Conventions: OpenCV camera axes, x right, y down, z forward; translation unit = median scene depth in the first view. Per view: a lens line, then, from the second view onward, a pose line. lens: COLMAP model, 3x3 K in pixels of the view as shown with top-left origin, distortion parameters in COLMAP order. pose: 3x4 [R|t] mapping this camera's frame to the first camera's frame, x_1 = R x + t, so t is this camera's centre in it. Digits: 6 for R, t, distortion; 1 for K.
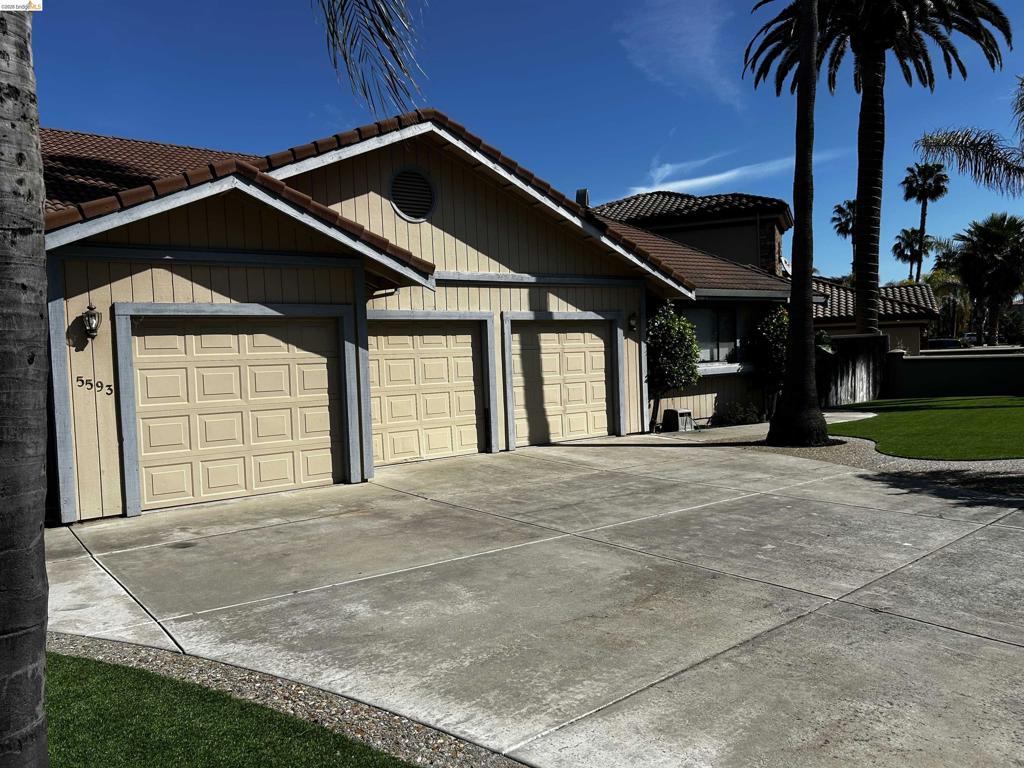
lens RADIAL K [[783.8, 0, 512.1], [0, 783.8, 388.9], [0, 0, 1]] dist [0.088555, -0.124205]
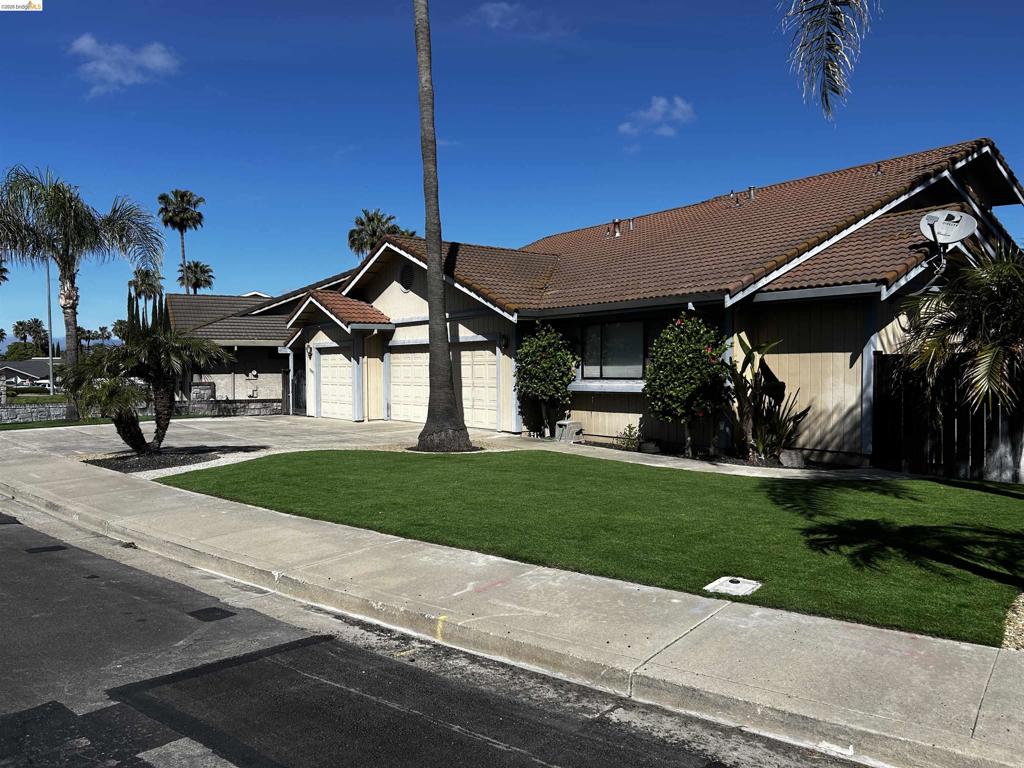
lens RADIAL K [[782.8, 0, 489.0], [0, 782.8, 384.7], [0, 0, 1]] dist [0.086233, 0.000596]
pose [[-0.025599, 0.057056, -0.998043, 1.676611], [-0.039030, 0.997552, 0.058029, -0.106380], [0.998910, 0.040439, -0.023309, 1.213552]]
